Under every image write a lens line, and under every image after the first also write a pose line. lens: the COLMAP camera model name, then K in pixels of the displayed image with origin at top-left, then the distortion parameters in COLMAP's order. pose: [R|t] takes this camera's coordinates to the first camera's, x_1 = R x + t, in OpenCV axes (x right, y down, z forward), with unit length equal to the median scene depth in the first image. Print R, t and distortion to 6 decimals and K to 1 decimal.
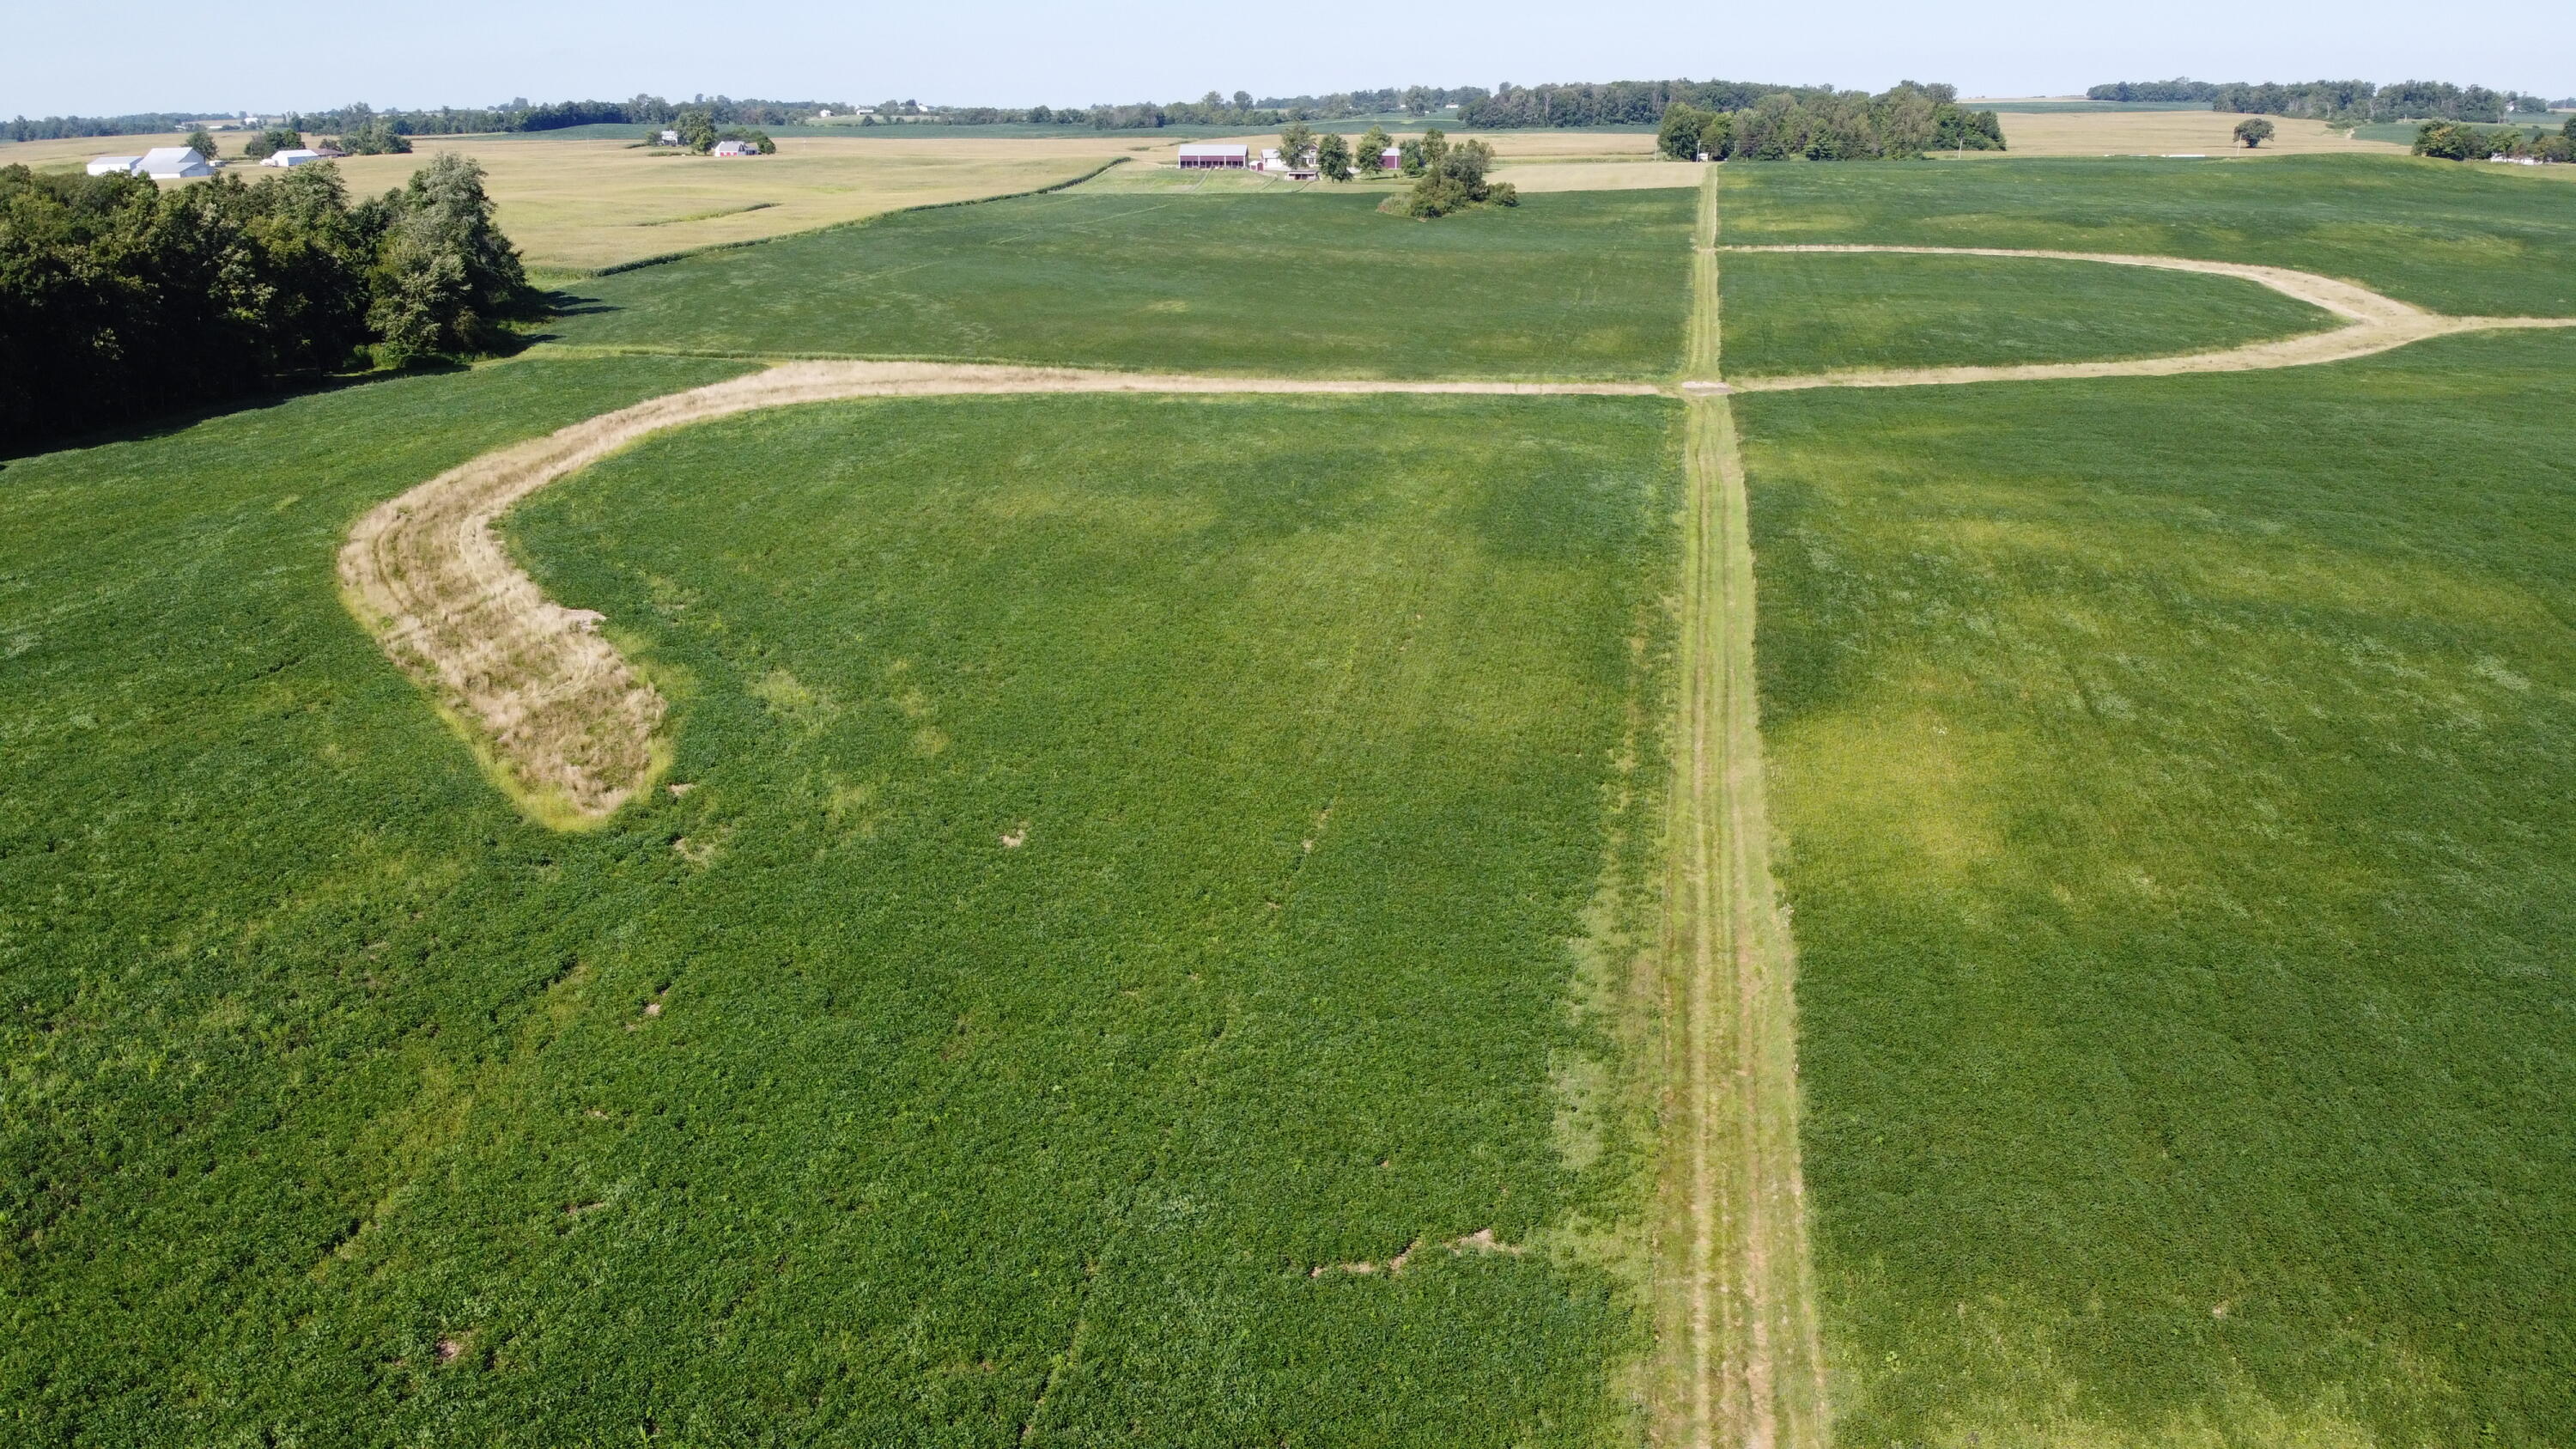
lens RADIAL K [[1949.3, 0, 1288.0], [0, 1949.3, 724.5], [0, 0, 1]] dist [-0.106655, -0.004808]
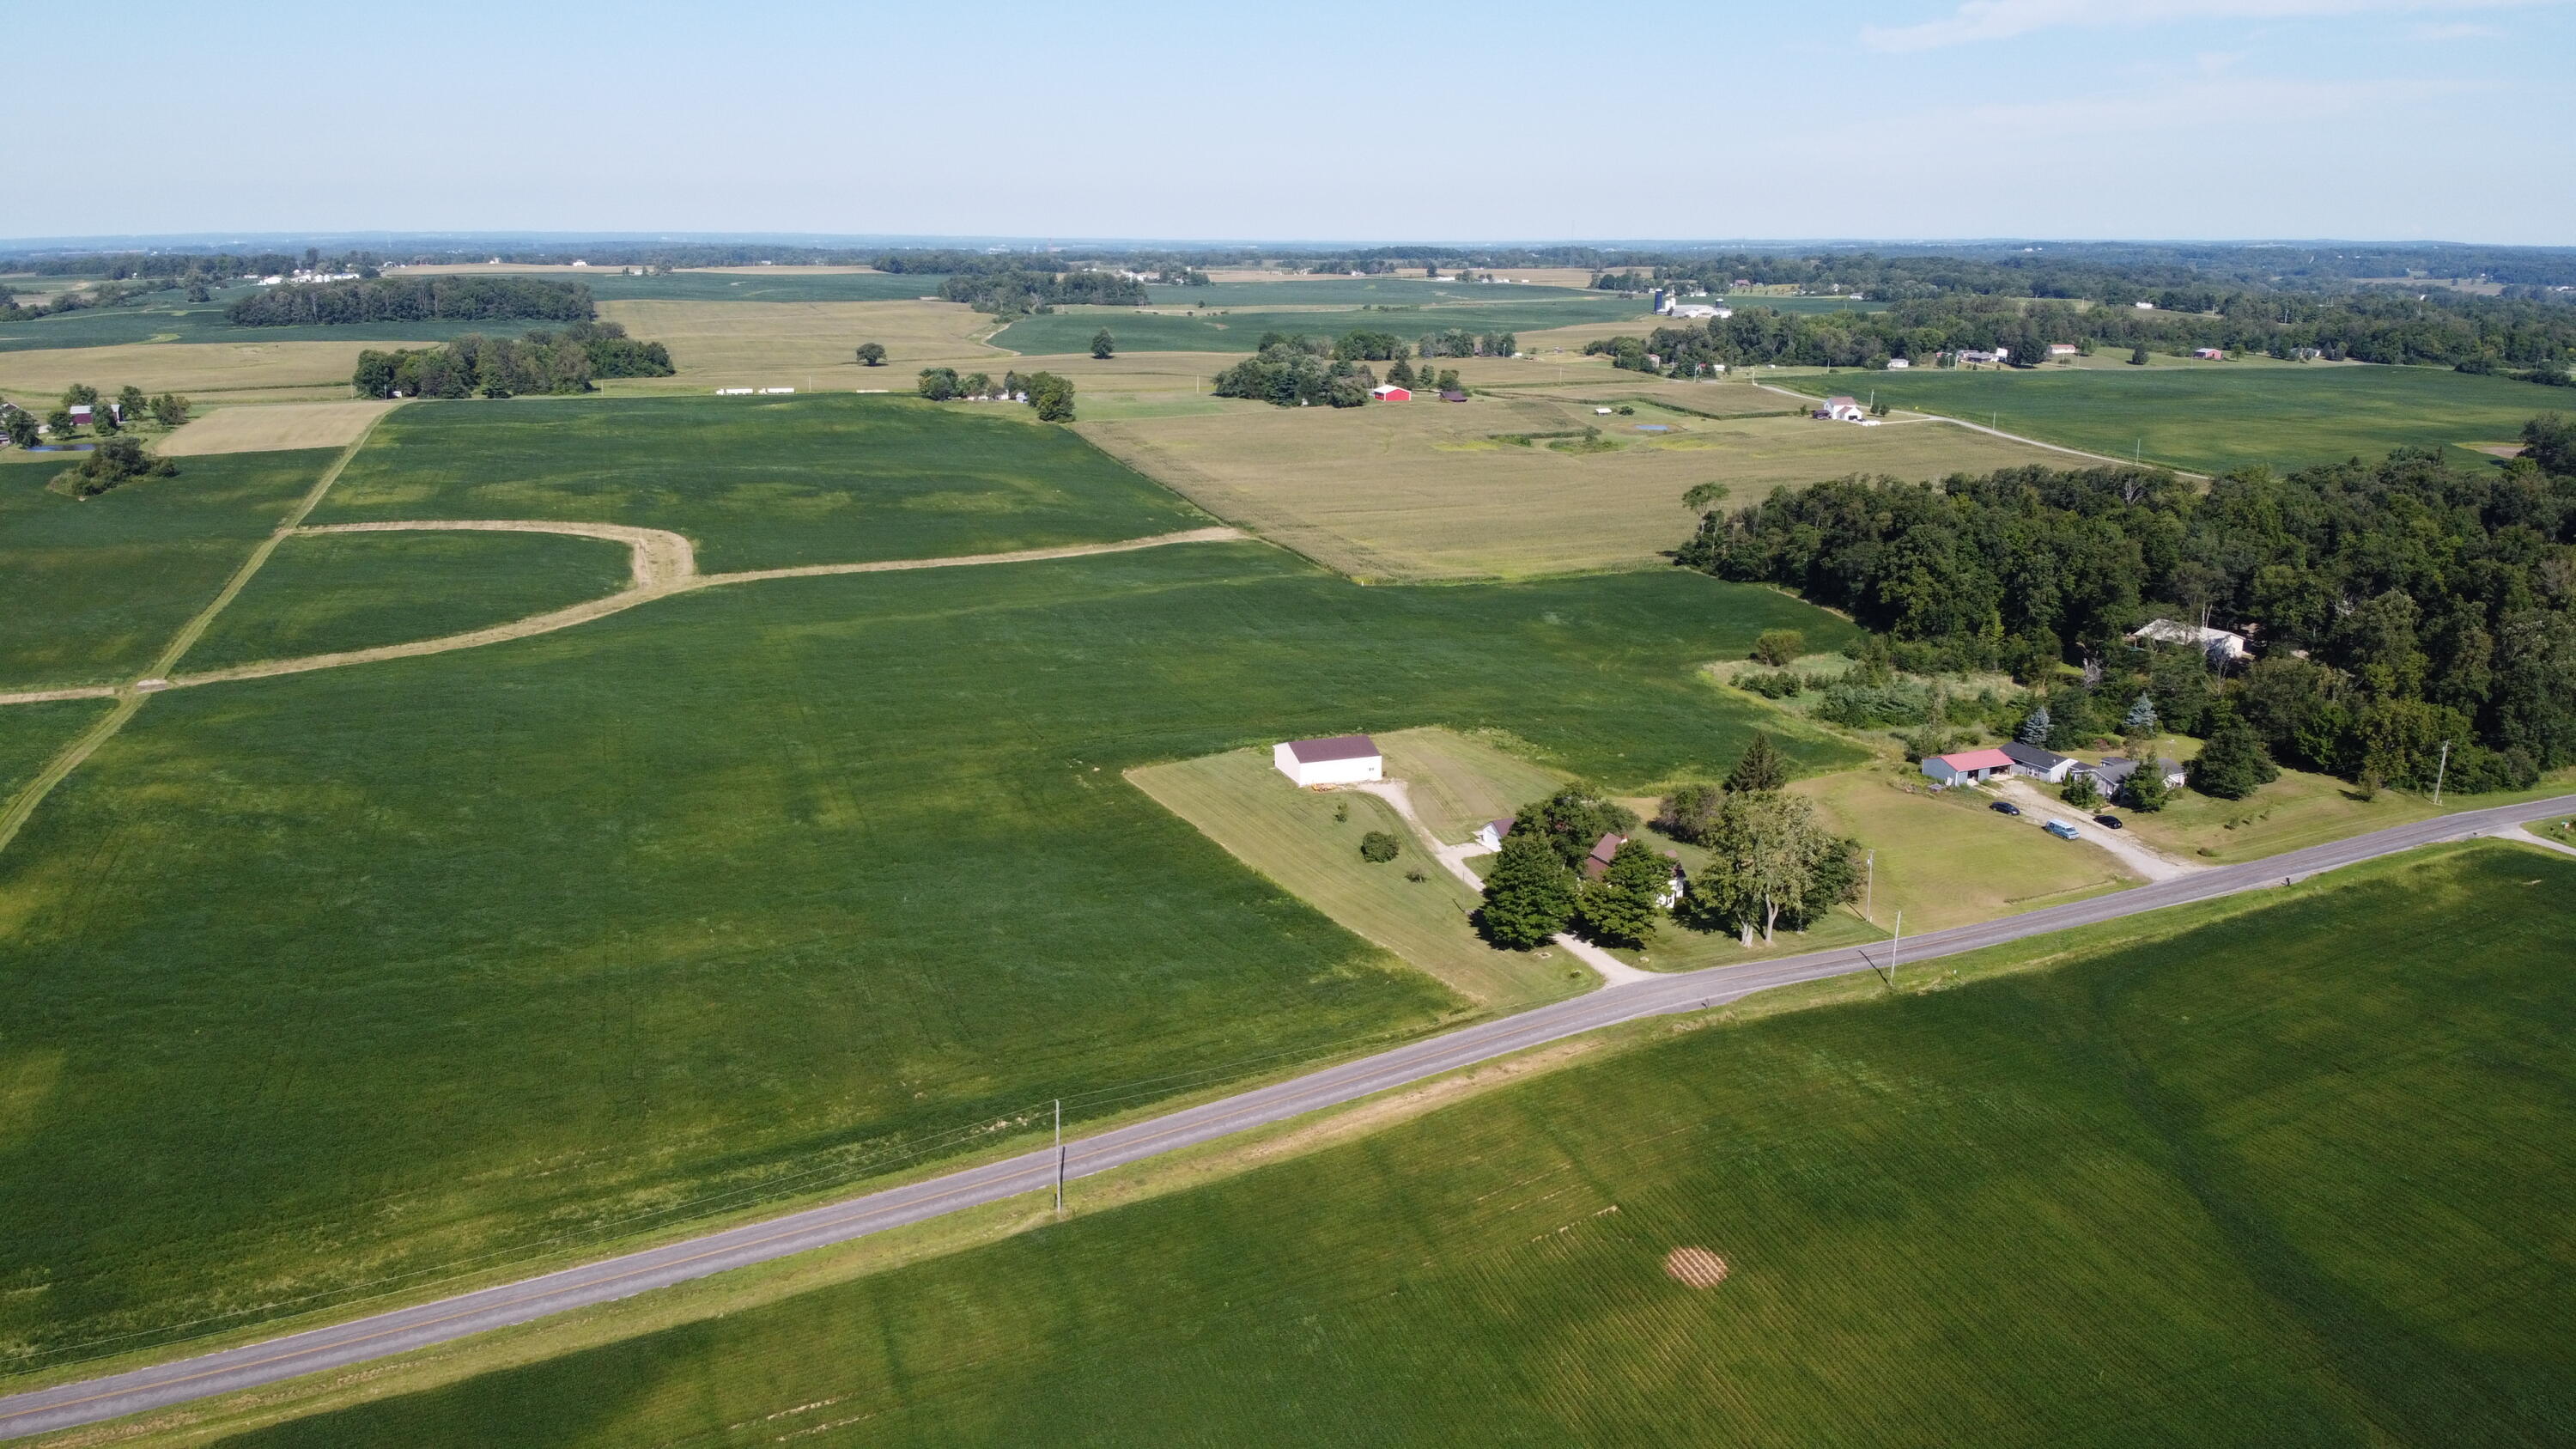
lens RADIAL K [[1949.3, 0, 1288.0], [0, 1949.3, 724.5], [0, 0, 1]] dist [-0.106655, -0.004808]
pose [[0.842947, -0.097713, 0.529048, 0.073272], [0.137445, 0.989849, -0.036174, 0.016891], [-0.520143, 0.103208, 0.847820, -0.313535]]
